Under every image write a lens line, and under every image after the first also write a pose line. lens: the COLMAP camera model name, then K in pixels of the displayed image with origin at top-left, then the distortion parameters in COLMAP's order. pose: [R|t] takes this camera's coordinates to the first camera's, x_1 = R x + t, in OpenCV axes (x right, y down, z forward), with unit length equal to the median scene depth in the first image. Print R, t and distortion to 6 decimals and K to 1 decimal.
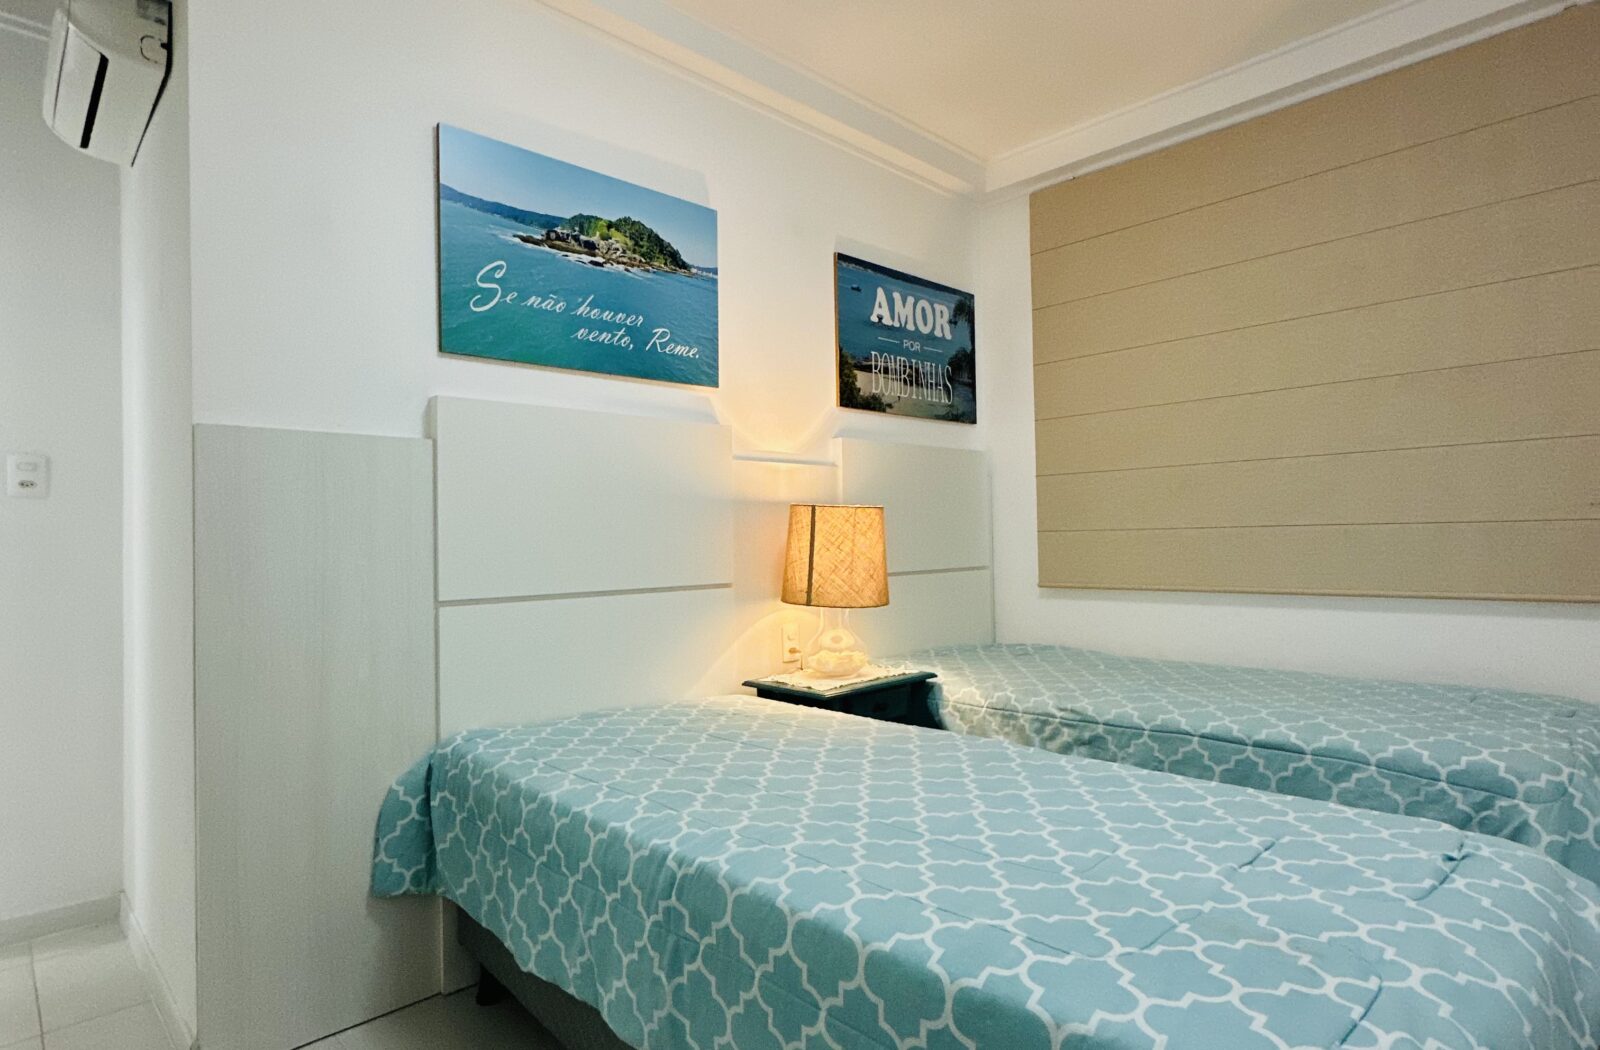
lens RADIAL K [[844.4, 0, 800.3], [0, 844.4, 525.1], [0, 0, 1]] dist [-0.000301, 0.001500]
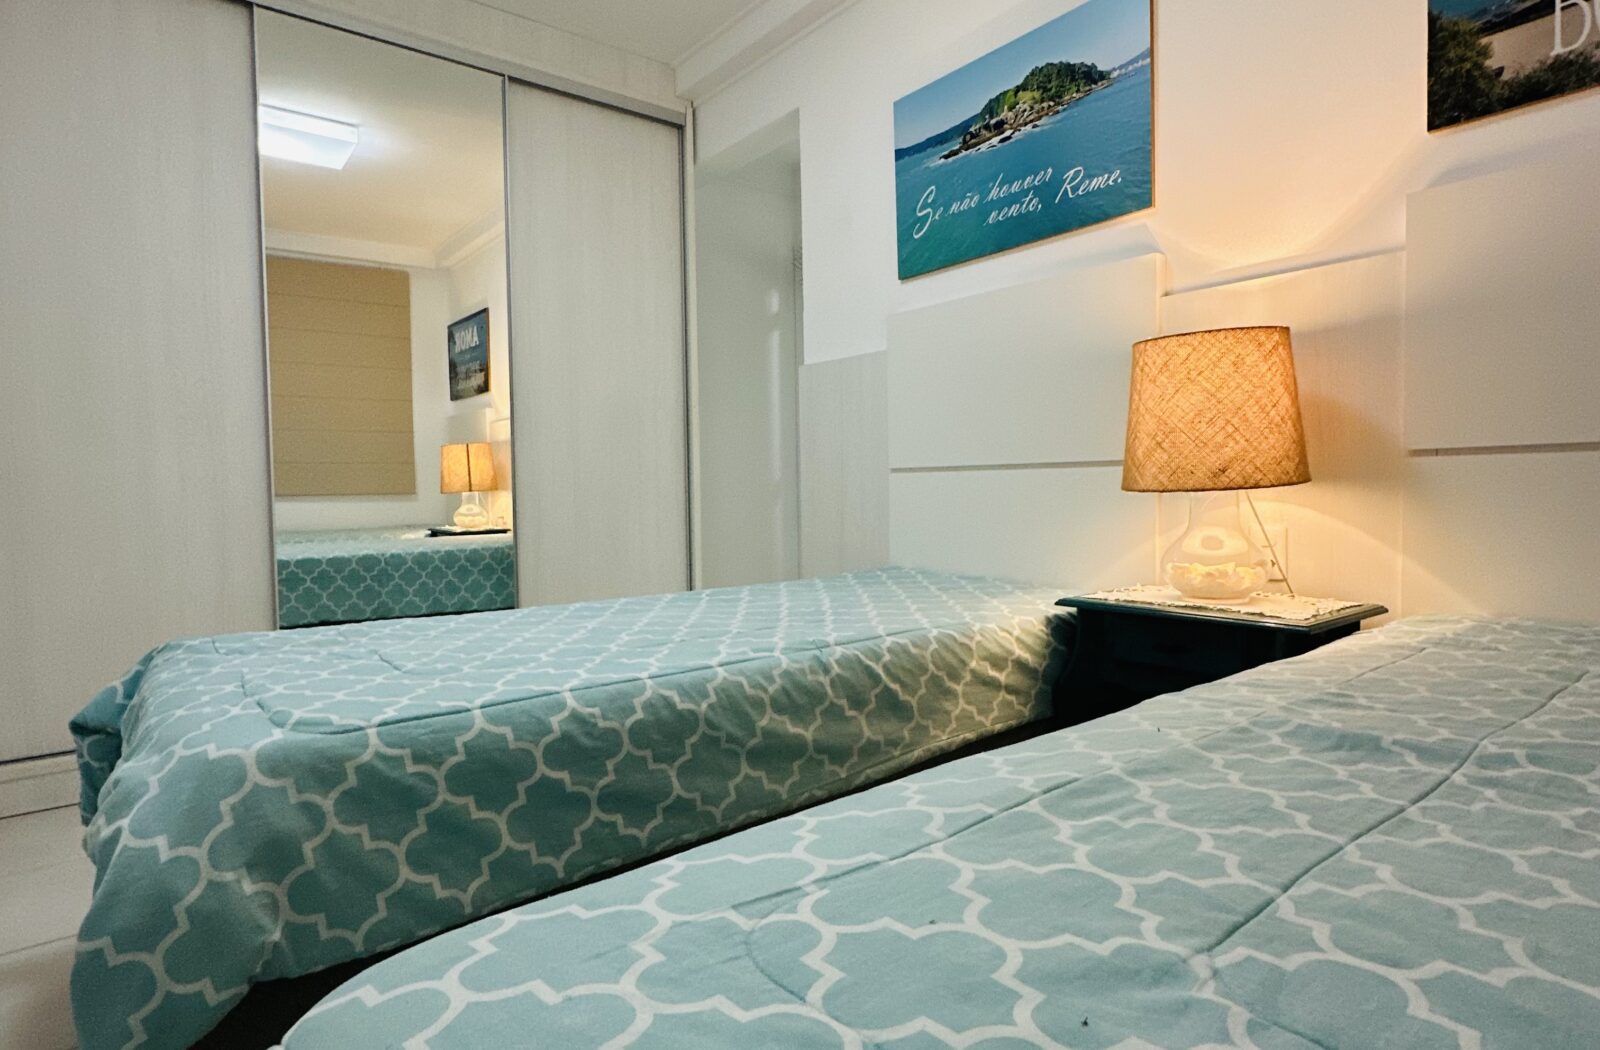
lens RADIAL K [[844.4, 0, 800.6], [0, 844.4, 524.4], [0, 0, 1]] dist [-0.000301, 0.001500]
pose [[-0.092935, 0.058865, -0.993931, 0.788903], [0.023679, 0.998099, 0.056898, 0.082649], [0.995391, -0.018247, -0.094153, 0.826804]]
